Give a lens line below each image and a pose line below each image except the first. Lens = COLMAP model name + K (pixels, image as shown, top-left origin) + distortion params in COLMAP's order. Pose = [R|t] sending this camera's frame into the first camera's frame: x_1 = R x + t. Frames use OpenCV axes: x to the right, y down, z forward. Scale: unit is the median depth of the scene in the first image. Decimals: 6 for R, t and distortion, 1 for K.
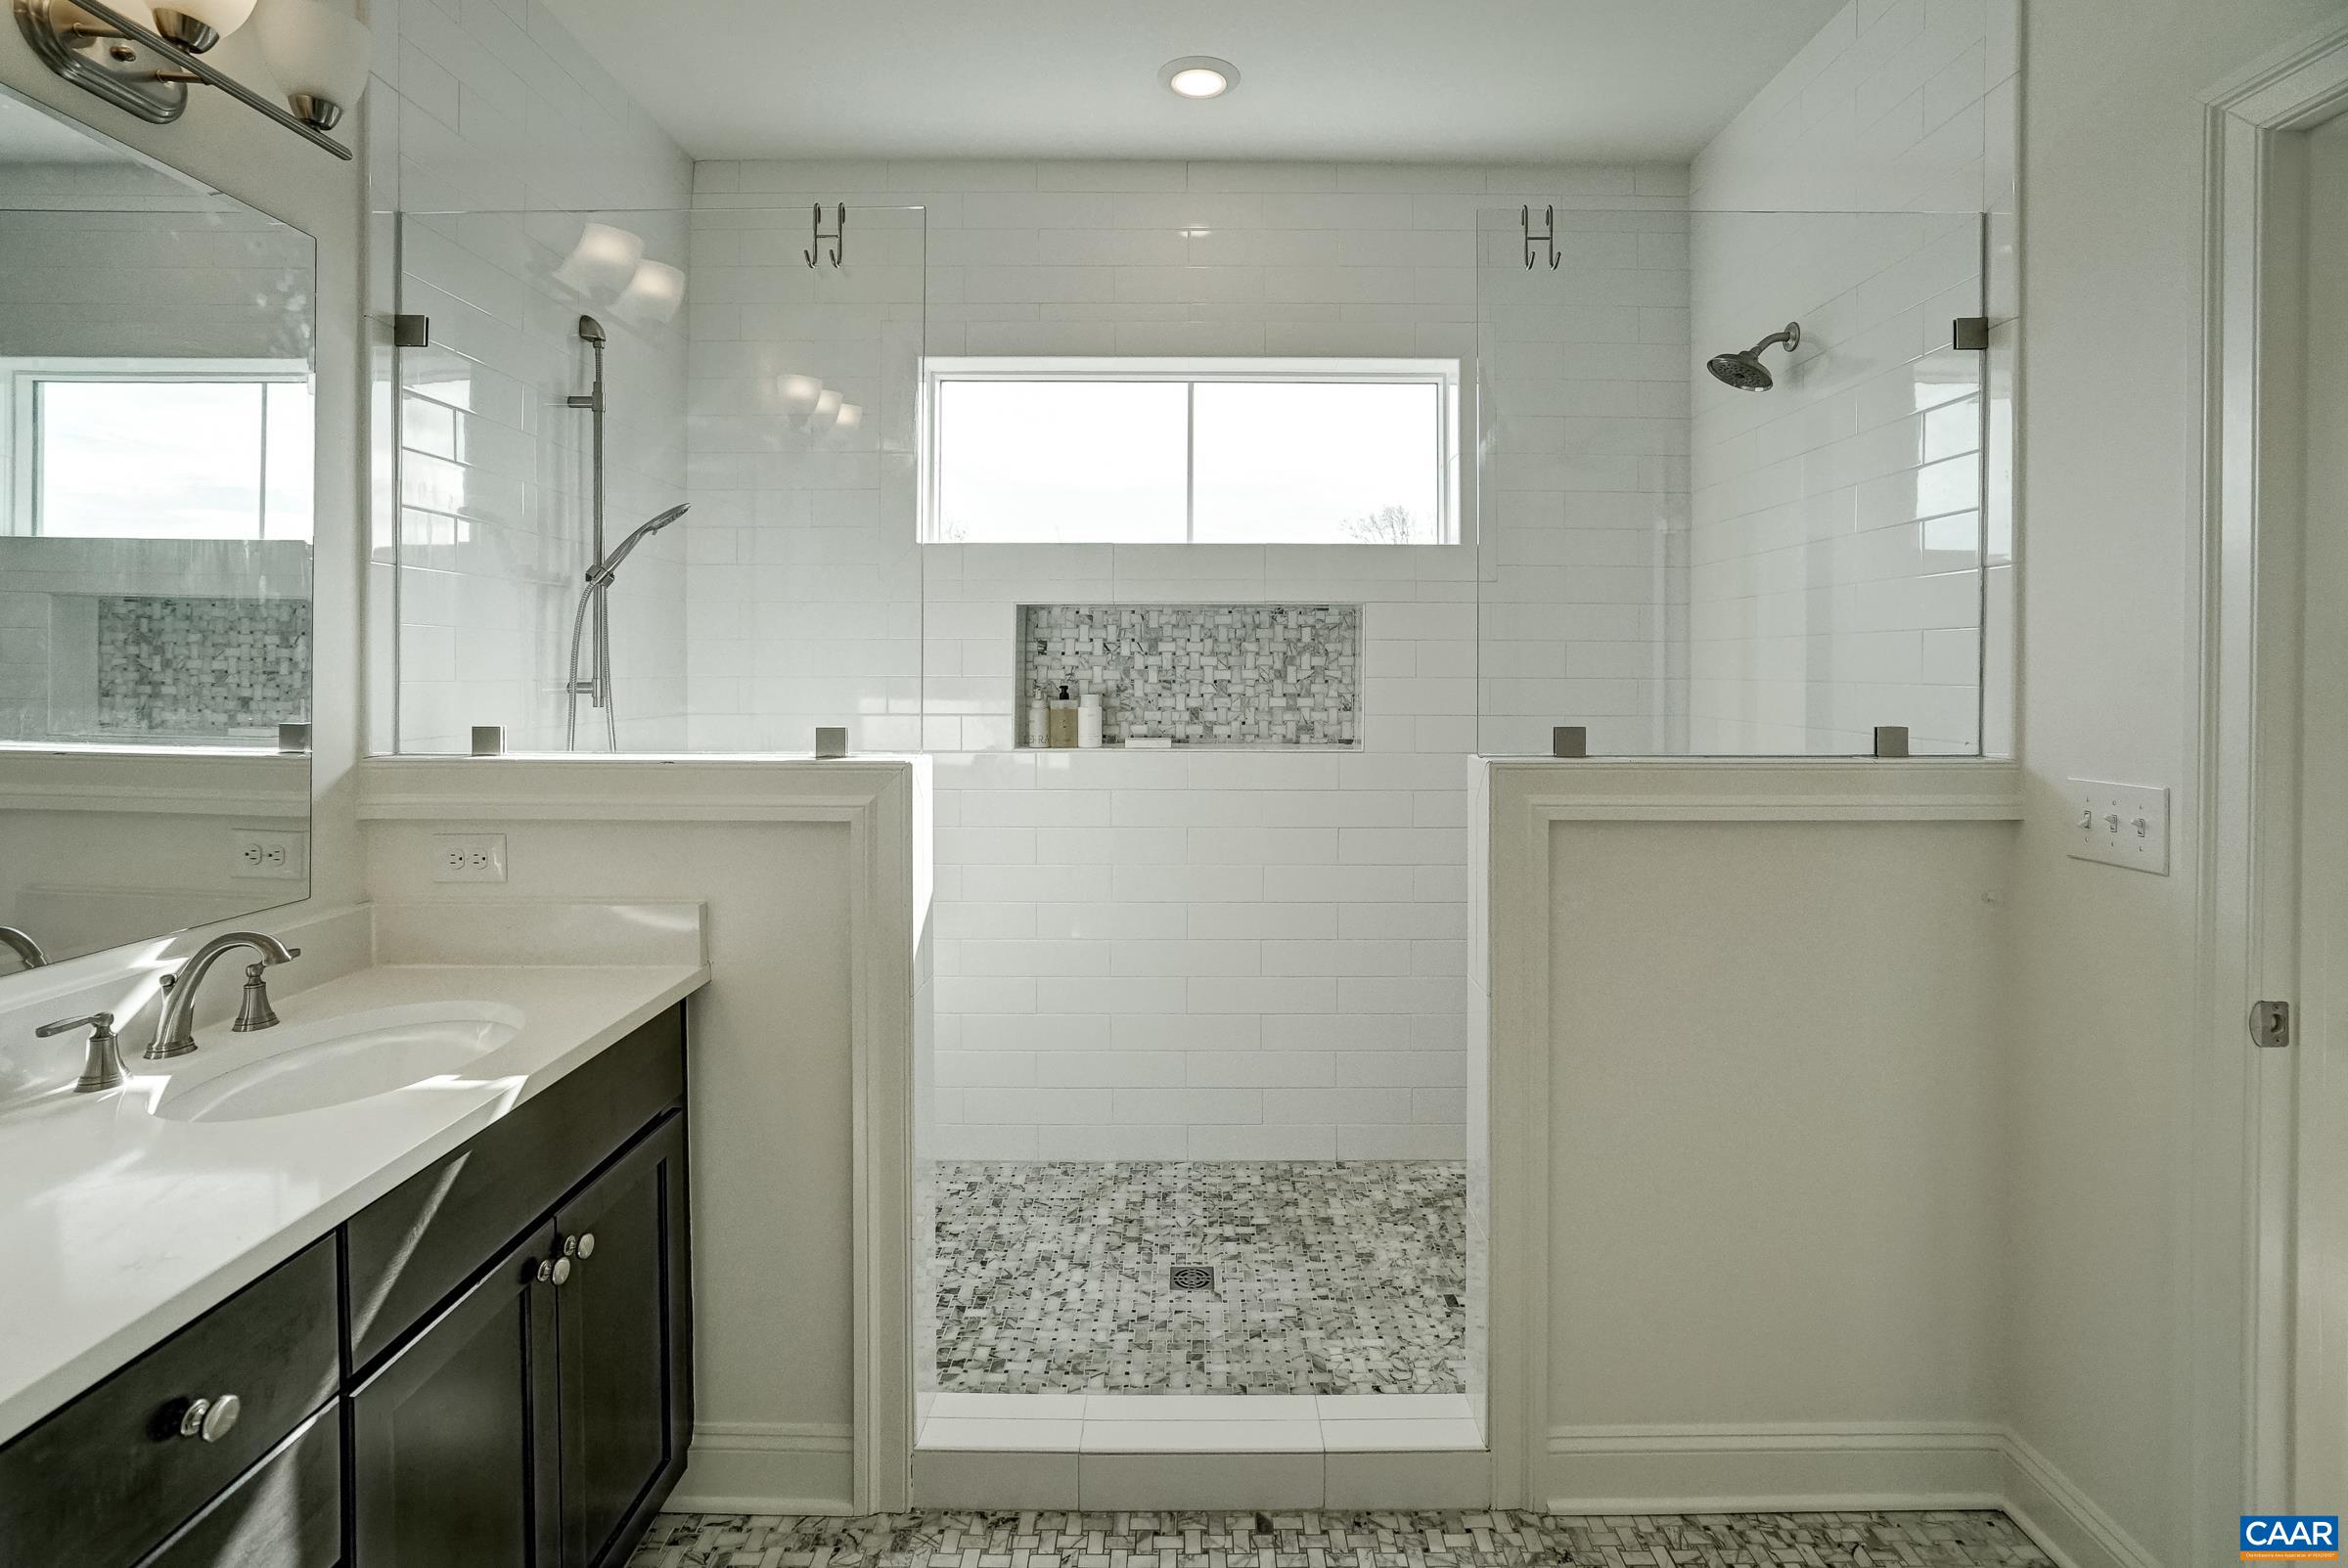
lens RADIAL K [[1168.3, 0, 1145.4], [0, 1168.3, 670.5], [0, 0, 1]] dist [-0.004262, -0.001698]
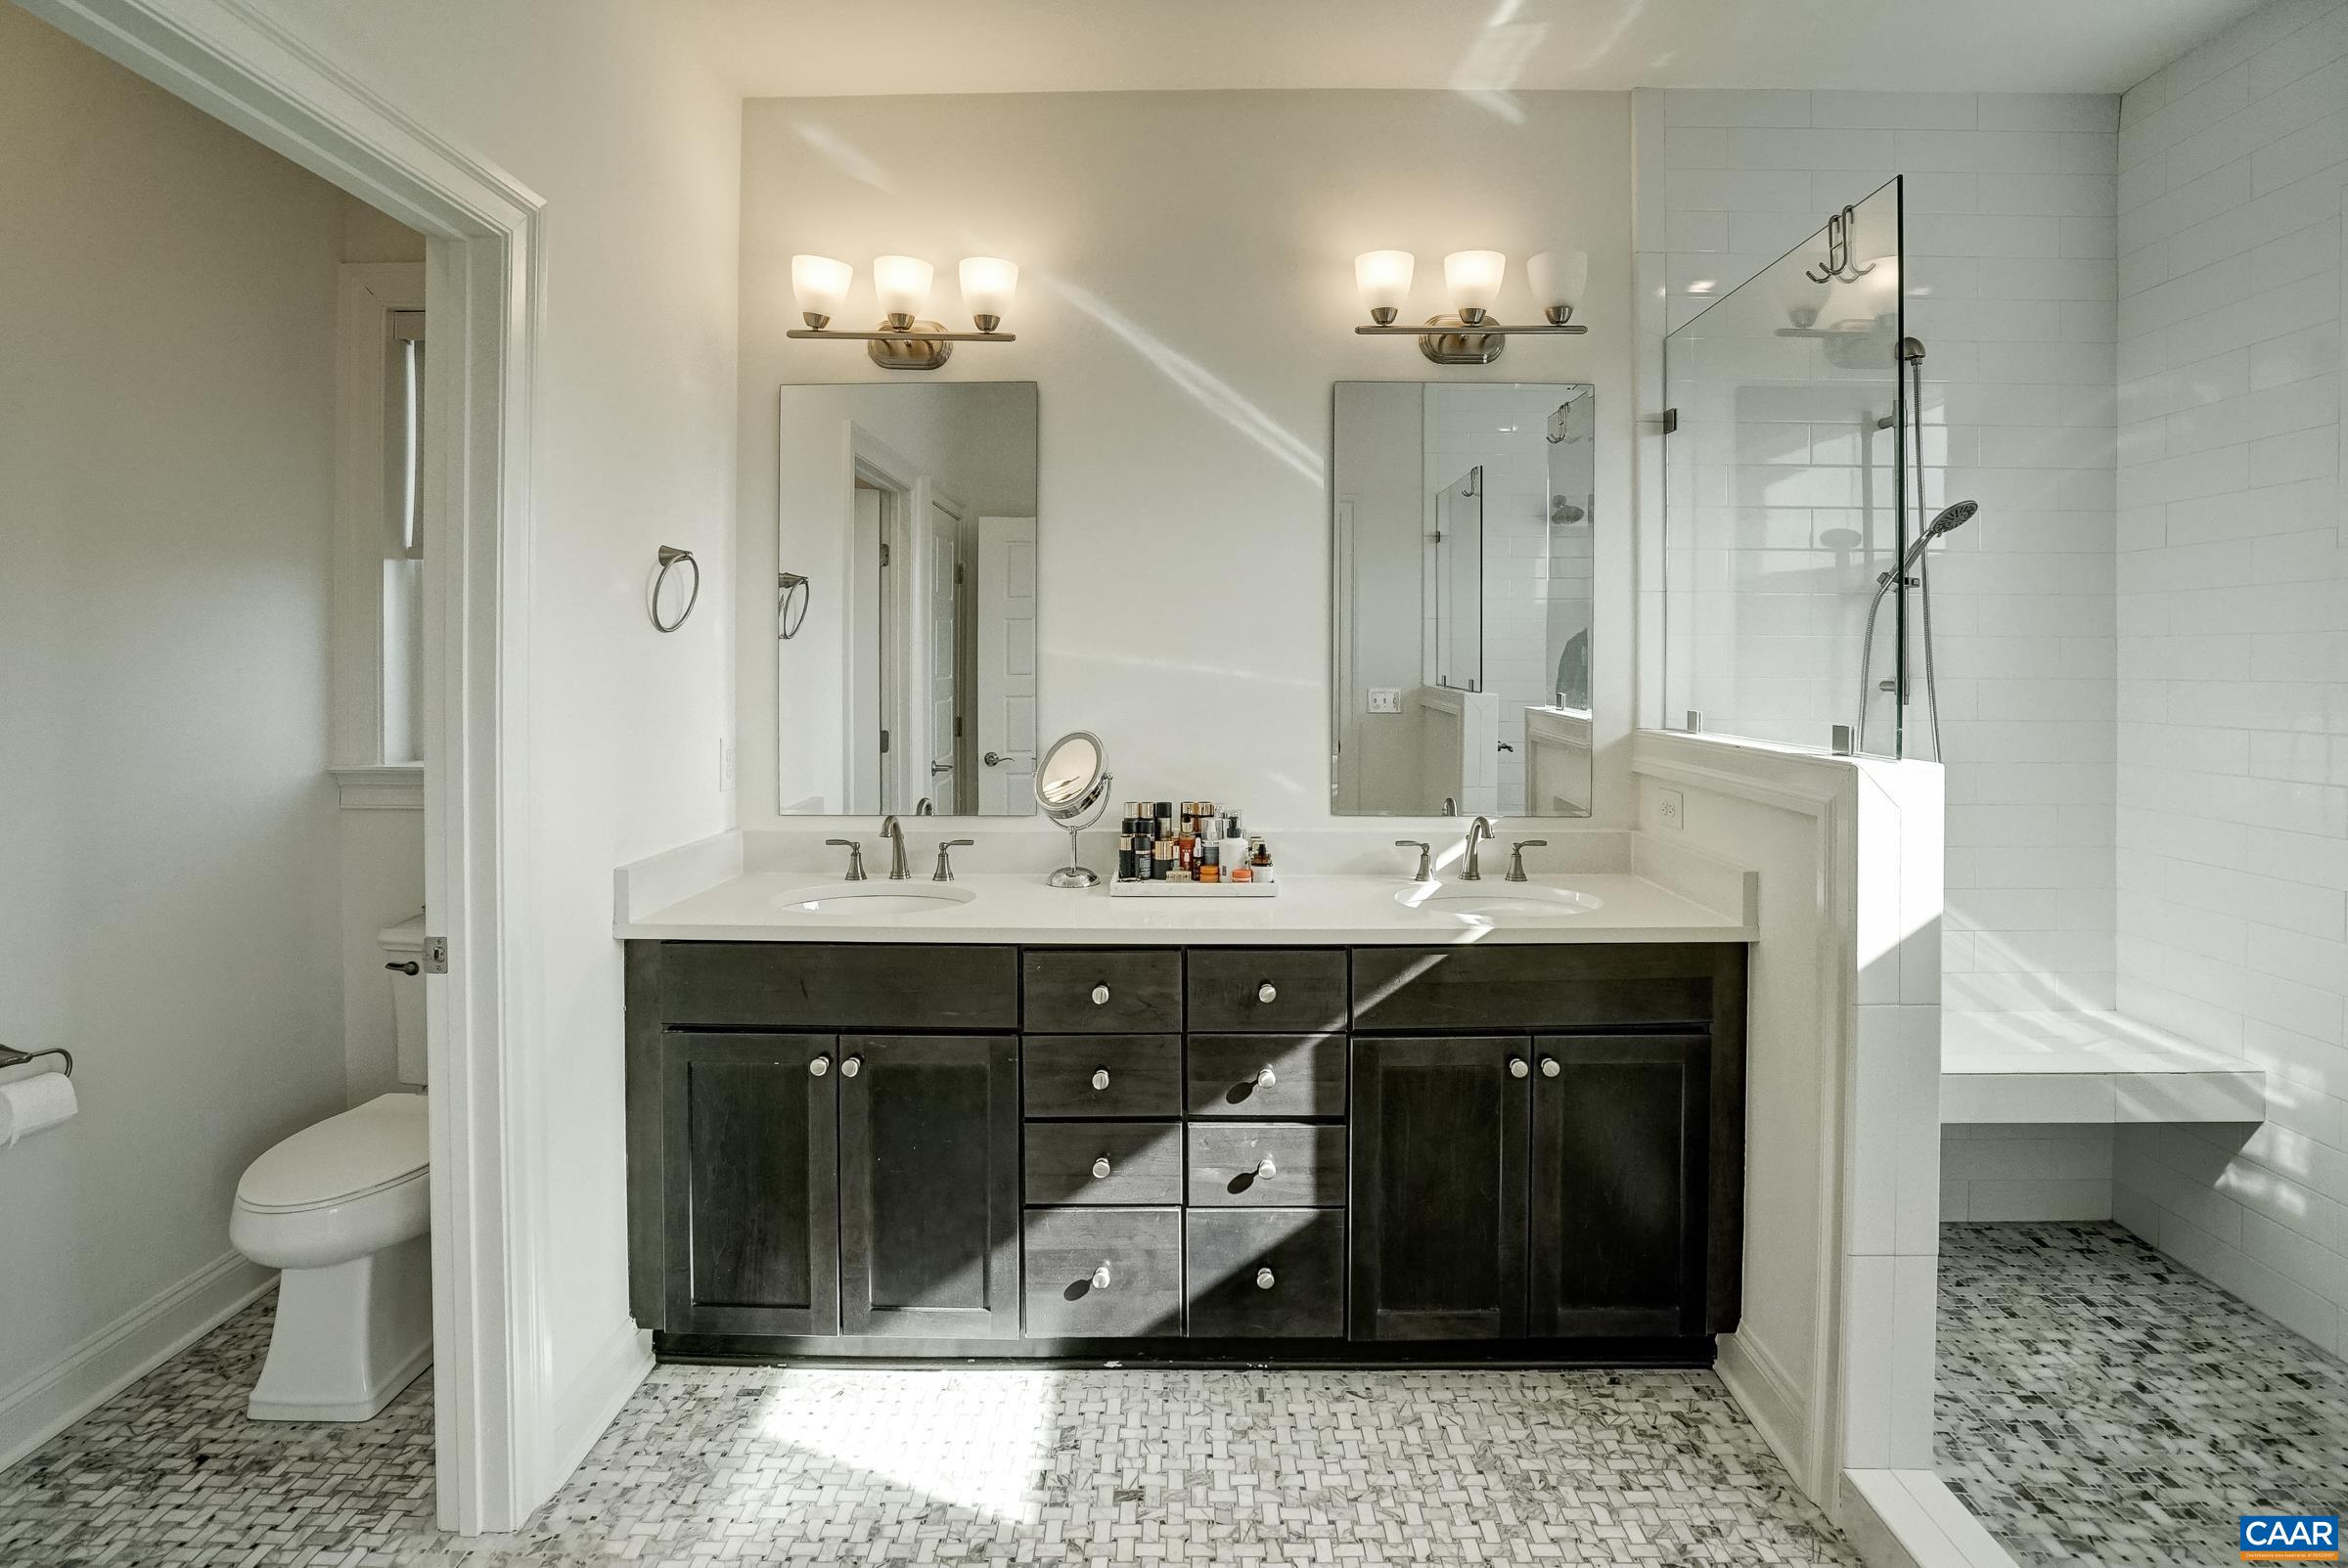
lens RADIAL K [[1168.3, 0, 1145.4], [0, 1168.3, 670.5], [0, 0, 1]] dist [-0.004262, -0.001698]
pose [[-0.043601, 0.004436, -0.999039, 0.806736], [-0.007460, 0.999961, 0.004766, 0.000280], [0.999021, 0.007661, -0.043566, 0.463119]]
